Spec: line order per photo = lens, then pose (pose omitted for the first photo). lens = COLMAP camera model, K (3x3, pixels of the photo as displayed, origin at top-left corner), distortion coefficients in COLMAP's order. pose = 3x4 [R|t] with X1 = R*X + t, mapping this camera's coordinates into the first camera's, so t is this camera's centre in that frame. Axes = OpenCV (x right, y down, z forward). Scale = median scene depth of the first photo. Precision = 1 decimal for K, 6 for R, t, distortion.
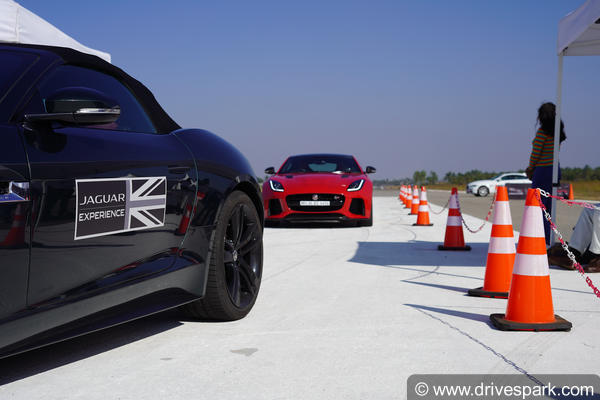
lens RADIAL K [[859.0, 0, 300.0], [0, 859.0, 200.0], [0, 0, 1]] dist [0.292620, -0.019080]
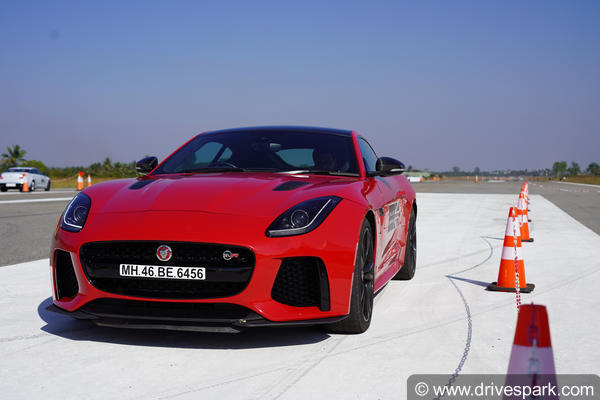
lens RADIAL K [[868.8, 0, 300.0], [0, 868.8, 200.0], [0, 0, 1]] dist [-0.012502, -0.000105]
pose [[0.987964, 0.023476, -0.152890, 0.098537], [-0.021215, 0.999640, 0.016404, -0.024770], [0.153221, -0.012963, 0.988107, 0.579528]]
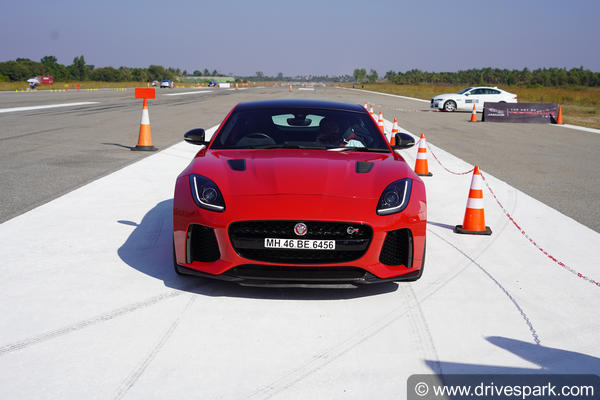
lens RADIAL K [[868.8, 0, 300.0], [0, 868.8, 200.0], [0, 0, 1]] dist [-0.012502, -0.000105]
pose [[0.996645, 0.023612, 0.078371, -0.013288], [-0.033028, 0.992089, 0.121114, -0.057163], [-0.074892, -0.123296, 0.989540, 0.495597]]
